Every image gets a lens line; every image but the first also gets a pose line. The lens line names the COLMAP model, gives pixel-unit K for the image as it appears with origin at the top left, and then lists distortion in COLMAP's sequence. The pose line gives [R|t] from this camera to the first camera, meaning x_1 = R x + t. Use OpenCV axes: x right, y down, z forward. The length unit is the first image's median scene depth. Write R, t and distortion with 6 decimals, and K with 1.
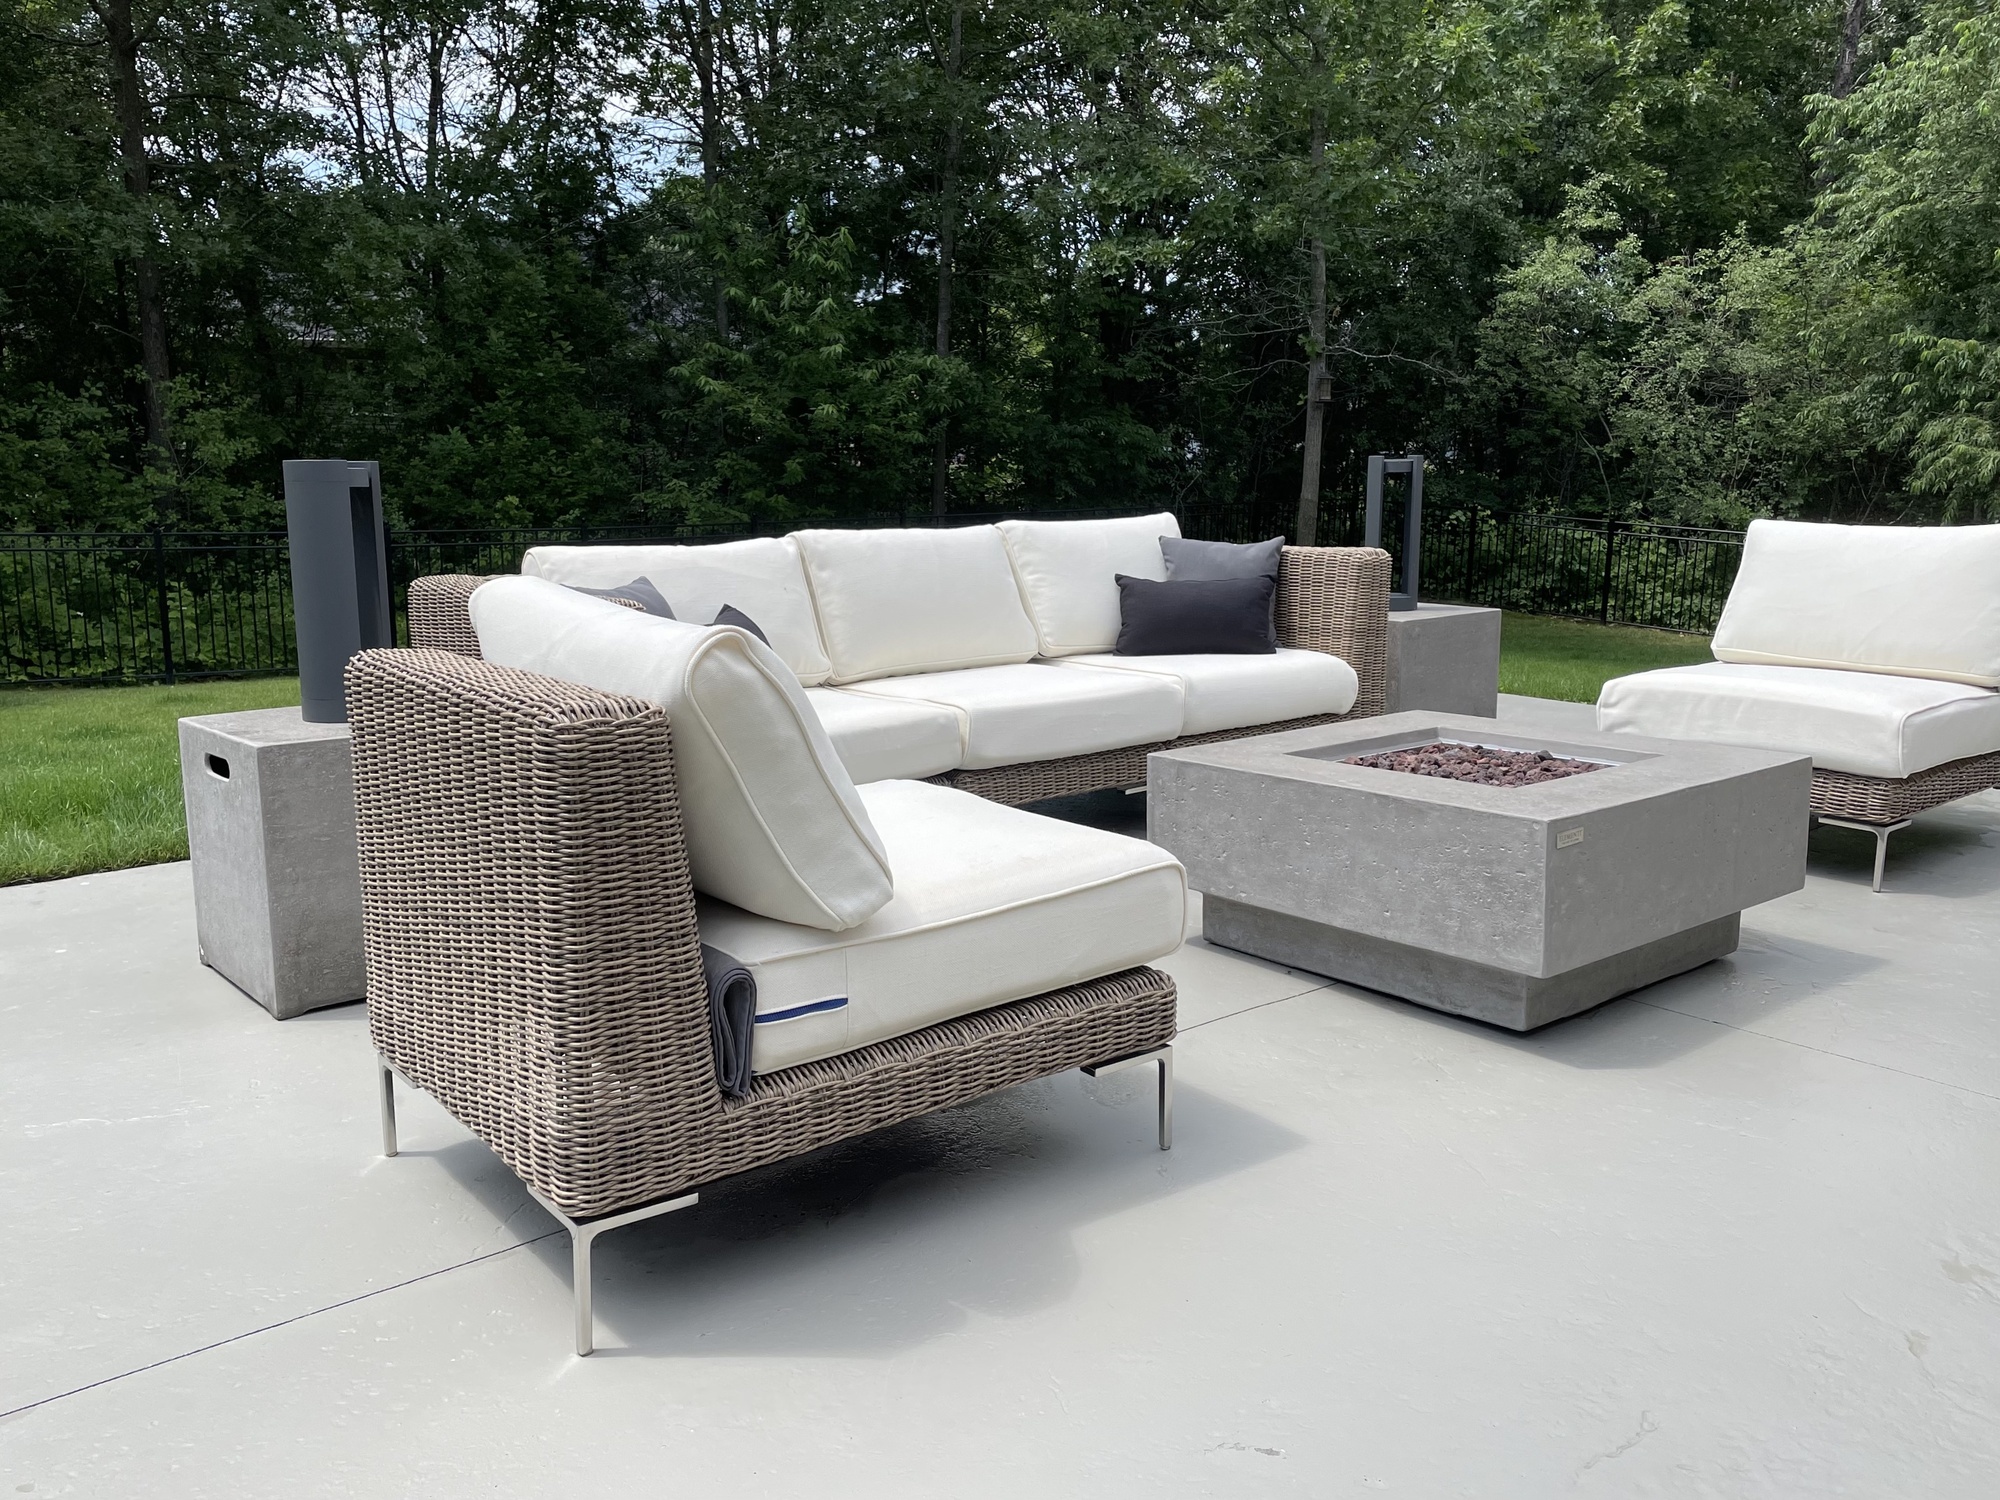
lens RADIAL K [[1612.9, 0, 1005.5], [0, 1612.9, 743.0], [0, 0, 1]] dist [0.091837, -0.118848]
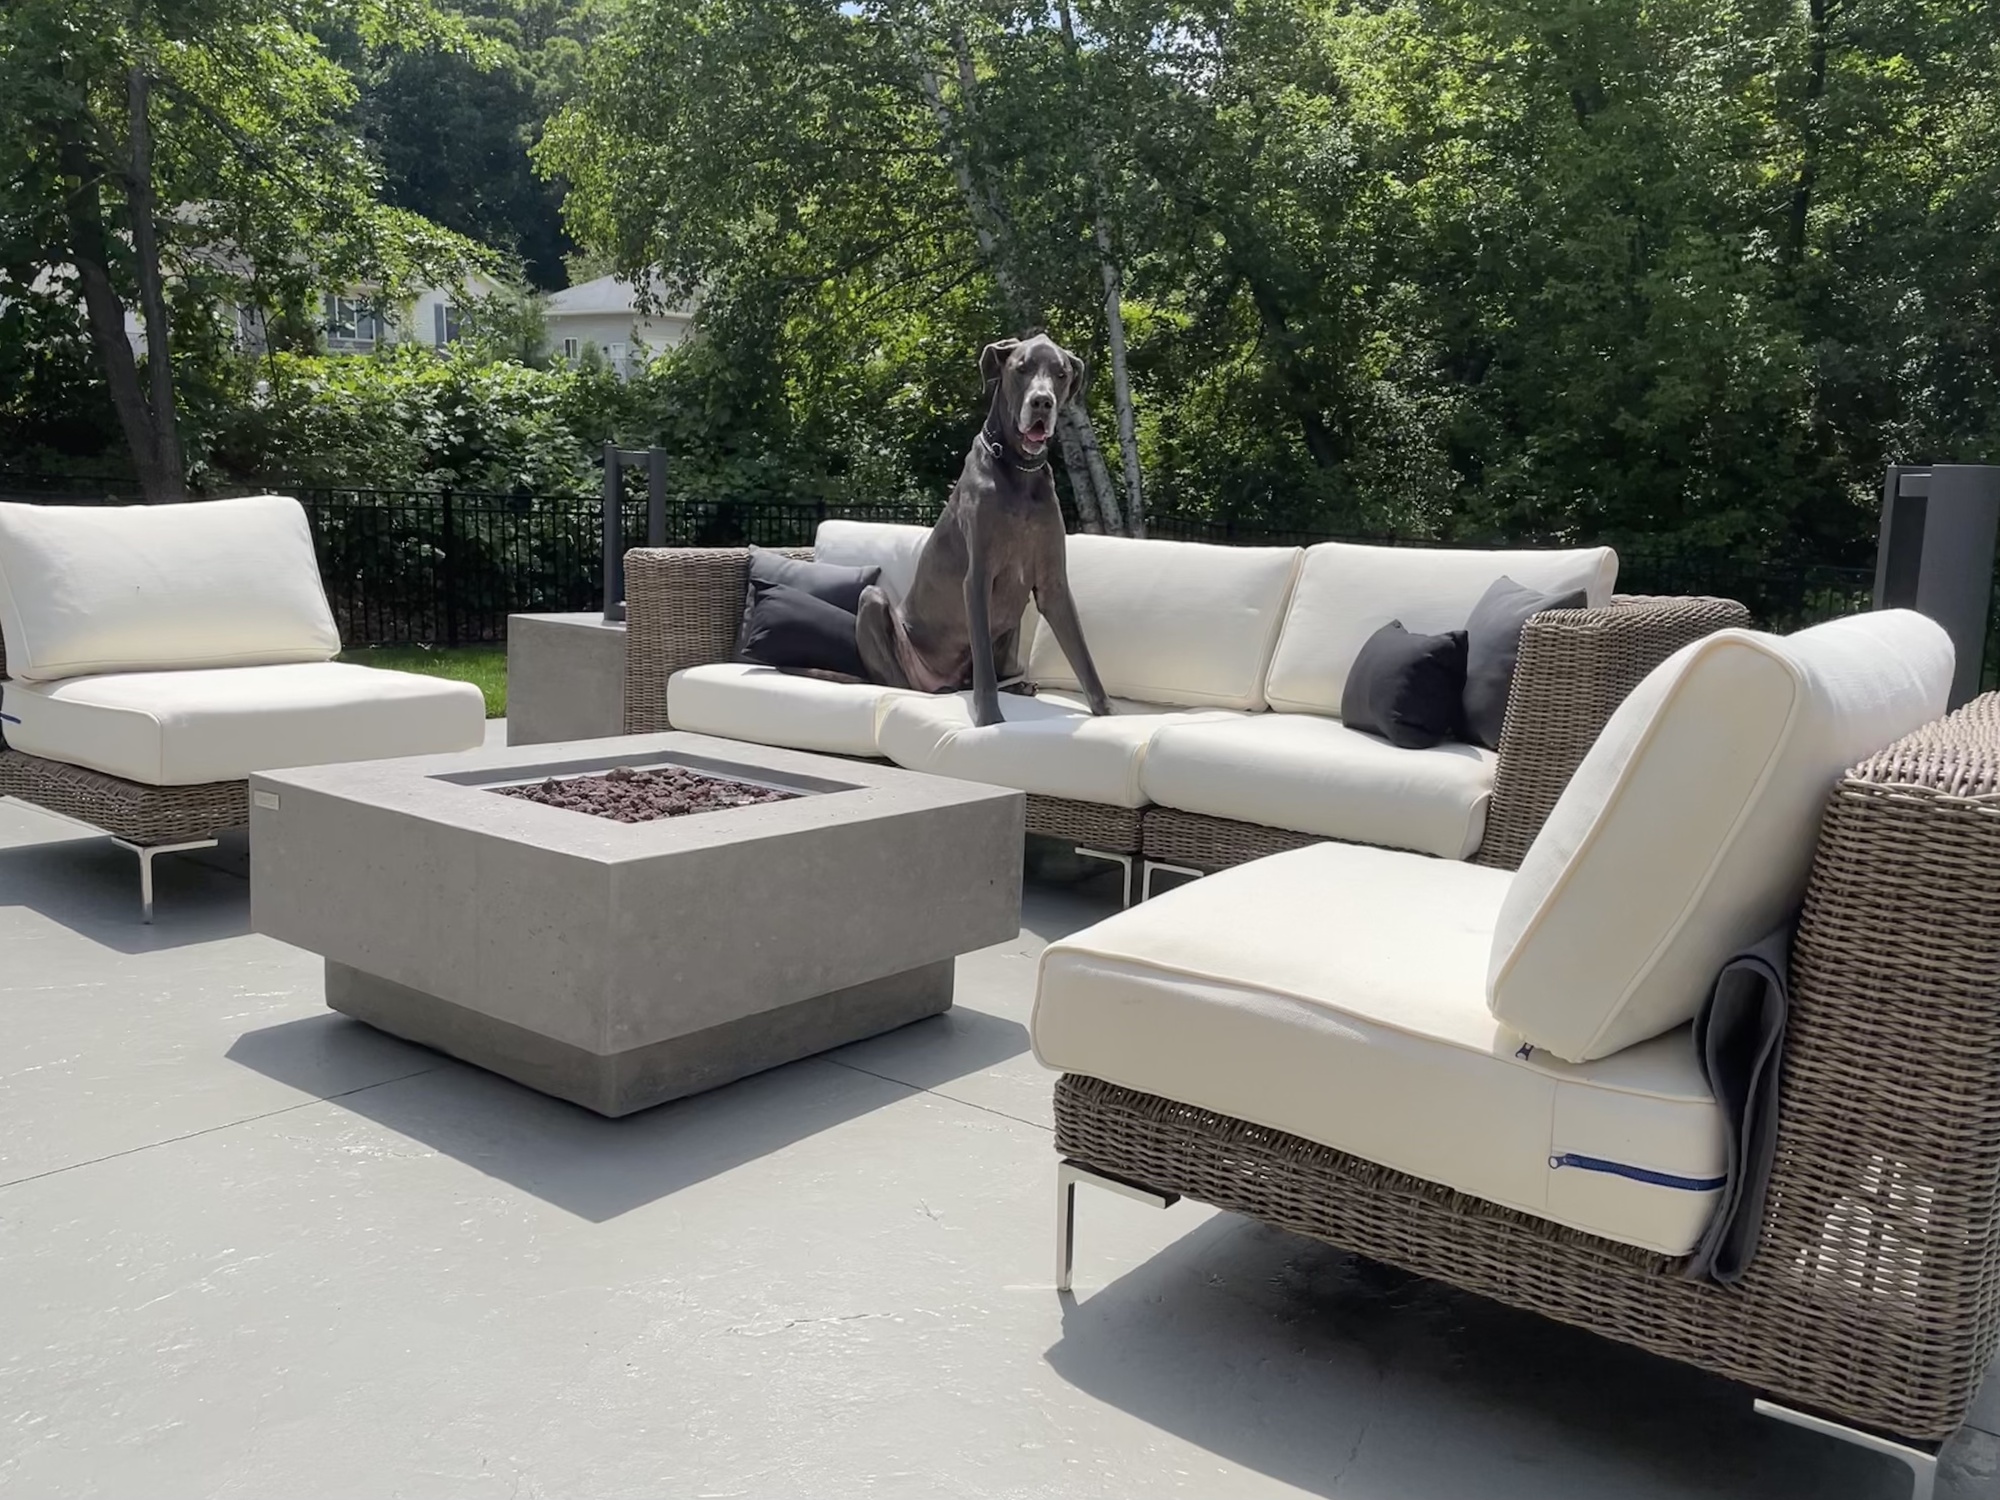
lens RADIAL K [[1726.3, 0, 1000.0], [0, 1726.3, 750.0], [0, 0, 1]] dist [0.093809, -0.125274]
pose [[0.195365, 0.159641, -0.967650, 0.795341], [-0.200008, 0.972412, 0.120046, -0.103331], [0.960120, 0.170085, 0.221904, 0.646790]]
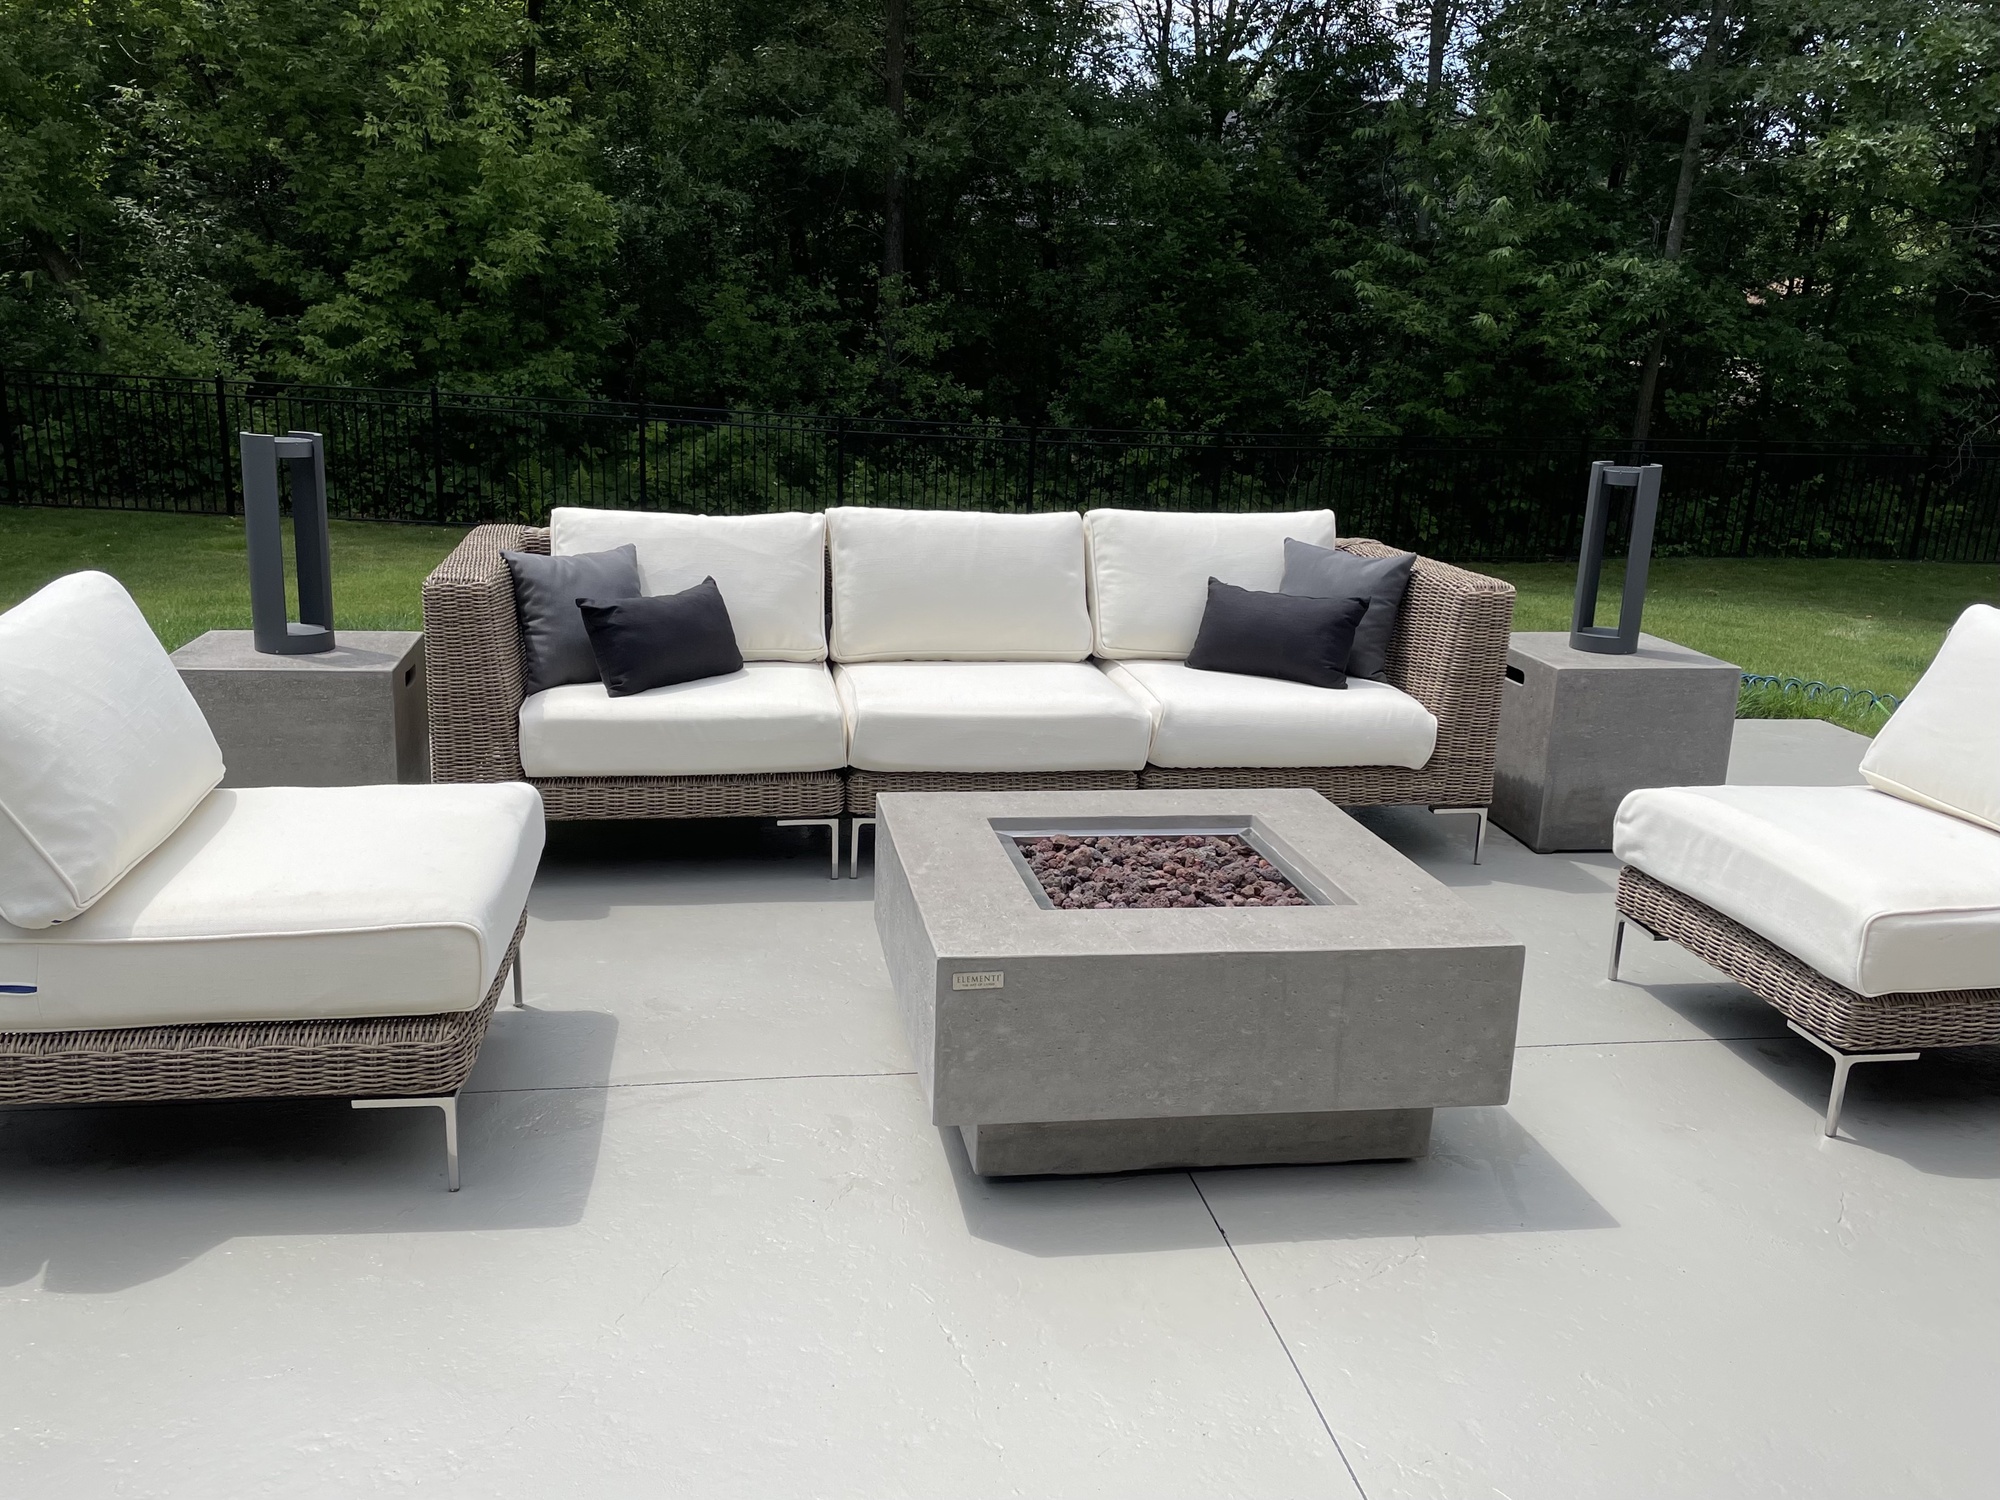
lens RADIAL K [[1624.4, 0, 998.7], [0, 1624.4, 772.3], [0, 0, 1]] dist [0.092442, -0.130069]
pose [[0.864422, 0.168778, -0.473590, 0.412433], [-0.126724, 0.984699, 0.119624, -0.088775], [0.486534, -0.043390, 0.872584, 0.125329]]
